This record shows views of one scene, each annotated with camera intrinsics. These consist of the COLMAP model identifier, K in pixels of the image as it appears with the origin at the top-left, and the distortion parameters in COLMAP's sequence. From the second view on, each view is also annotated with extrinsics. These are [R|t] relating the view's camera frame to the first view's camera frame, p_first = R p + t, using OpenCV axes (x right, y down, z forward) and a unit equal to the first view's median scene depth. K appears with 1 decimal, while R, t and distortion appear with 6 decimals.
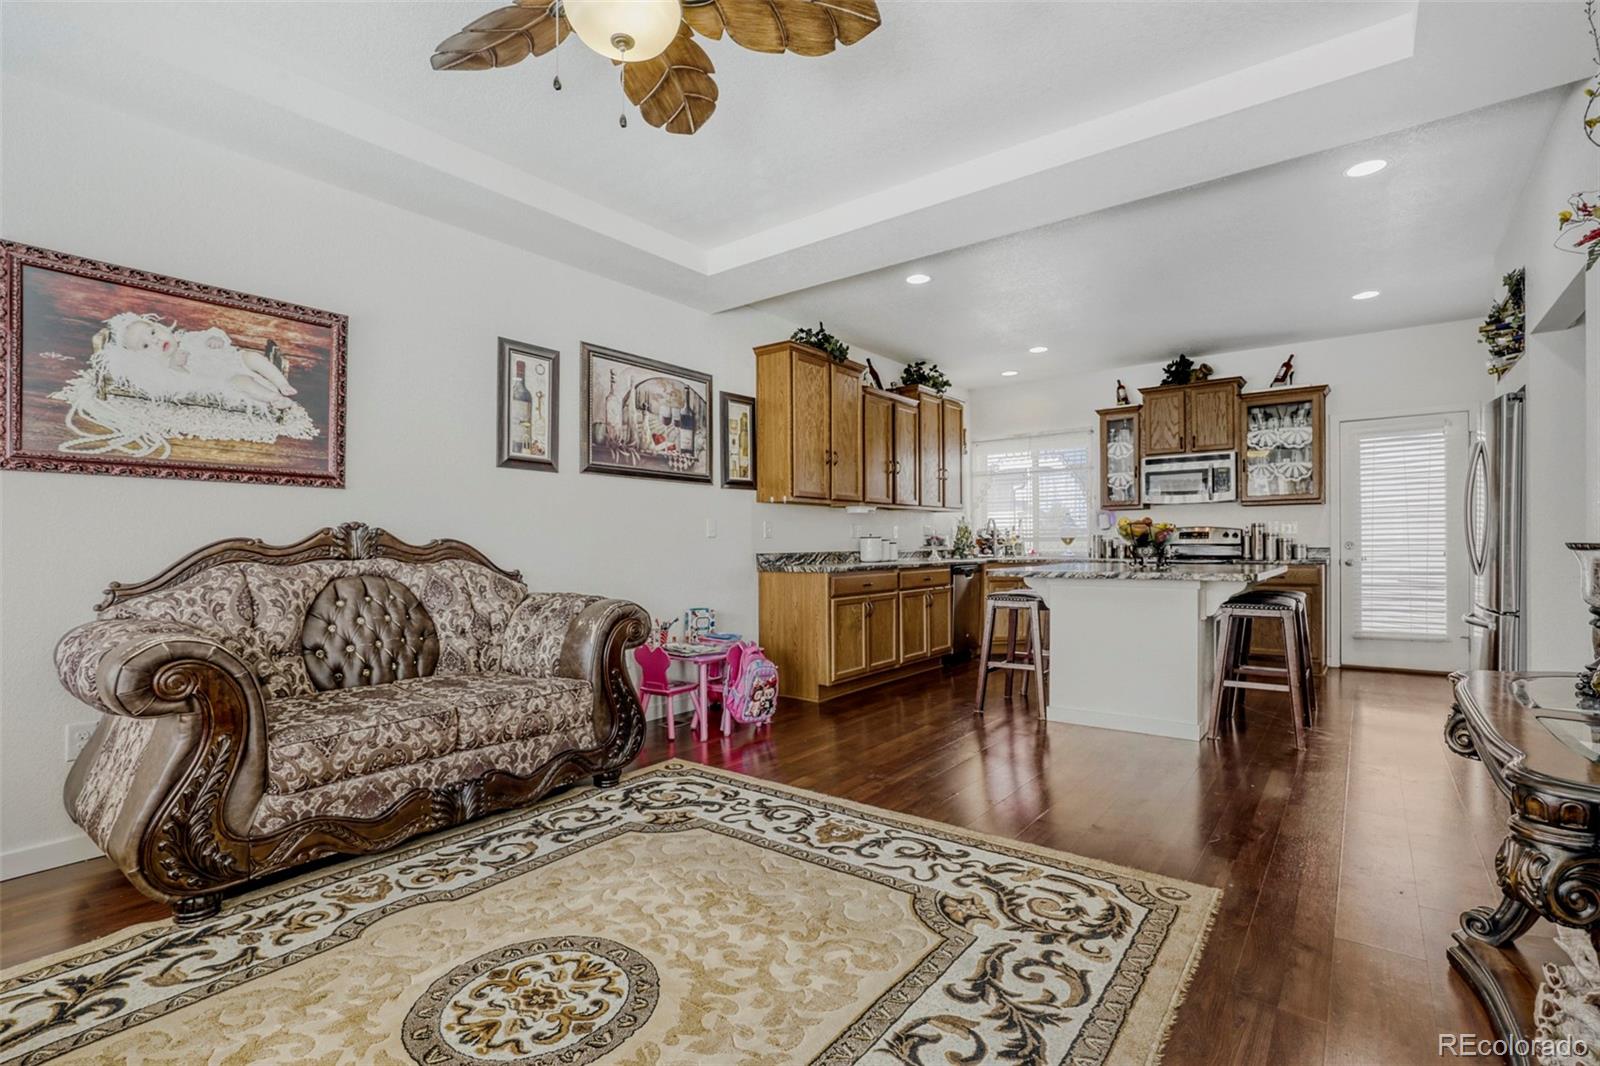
lens RADIAL K [[739.6, 0, 797.5], [0, 739.6, 553.7], [0, 0, 1]] dist [-0.020008, 0.004880]
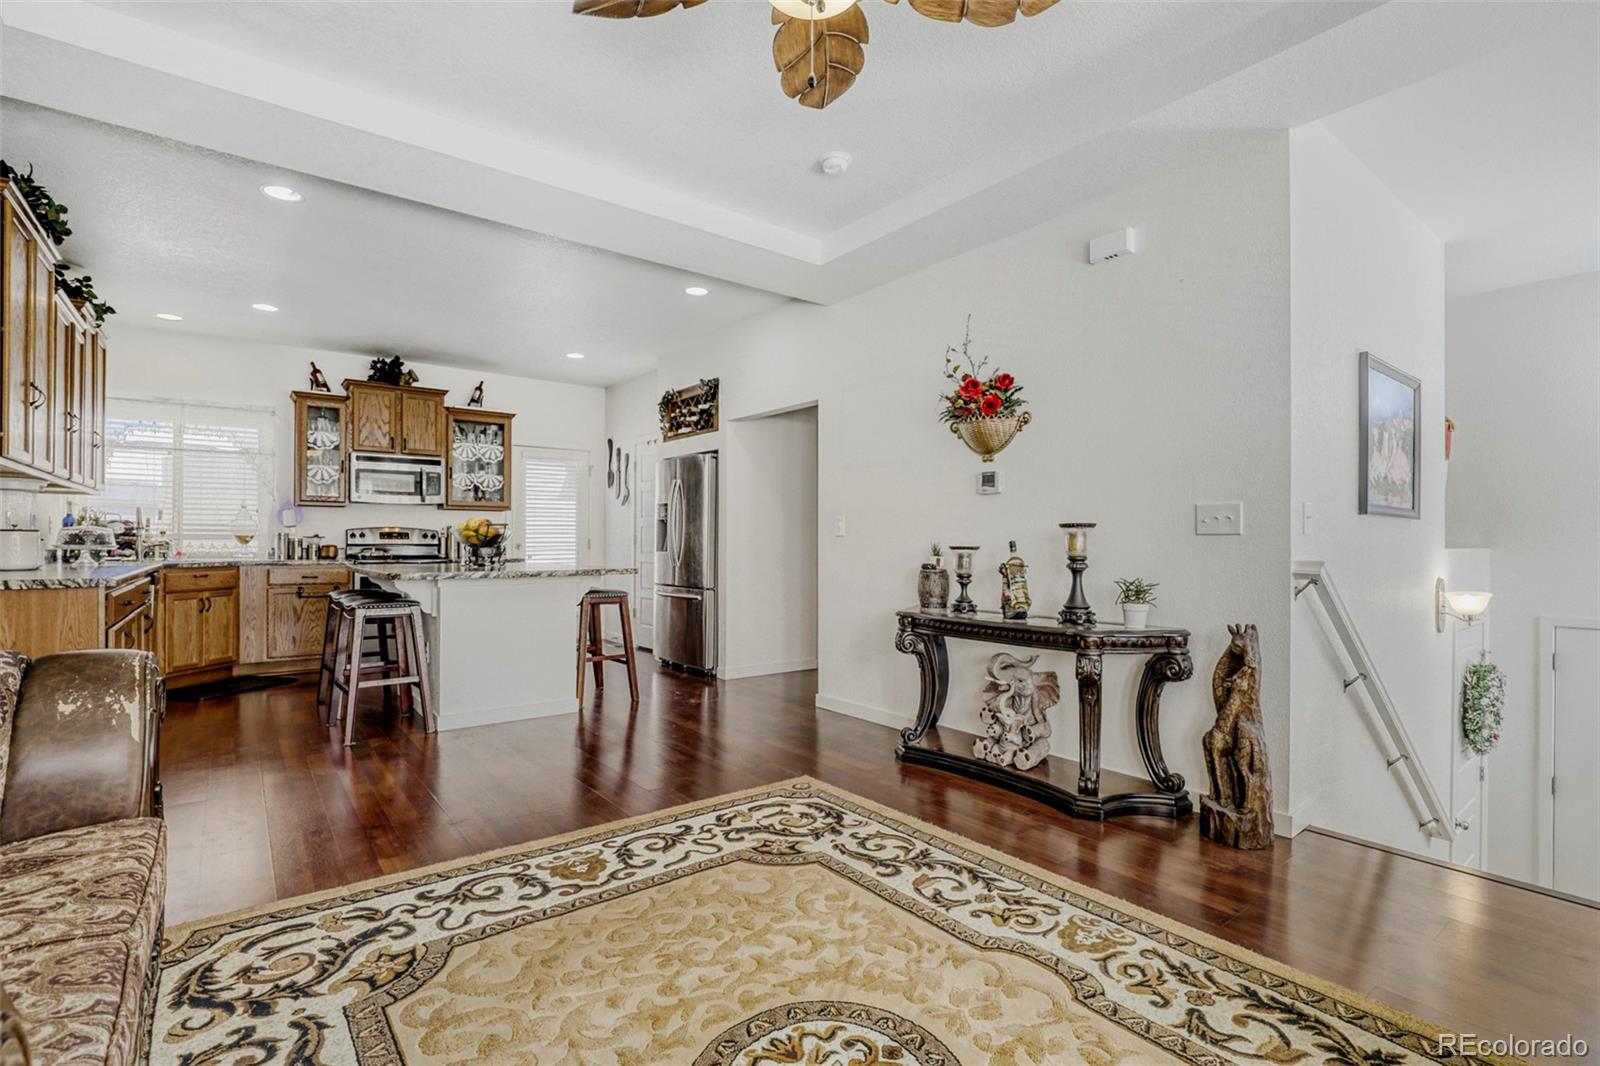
lens RADIAL K [[739.6, 0, 798.8], [0, 739.6, 545.3], [0, 0, 1]] dist [-0.020008, 0.004880]
pose [[0.252963, 0.005919, 0.967458, -0.440814], [0.005737, 0.999955, -0.007618, -0.001427], [-0.967459, 0.007478, 0.252917, 0.308191]]
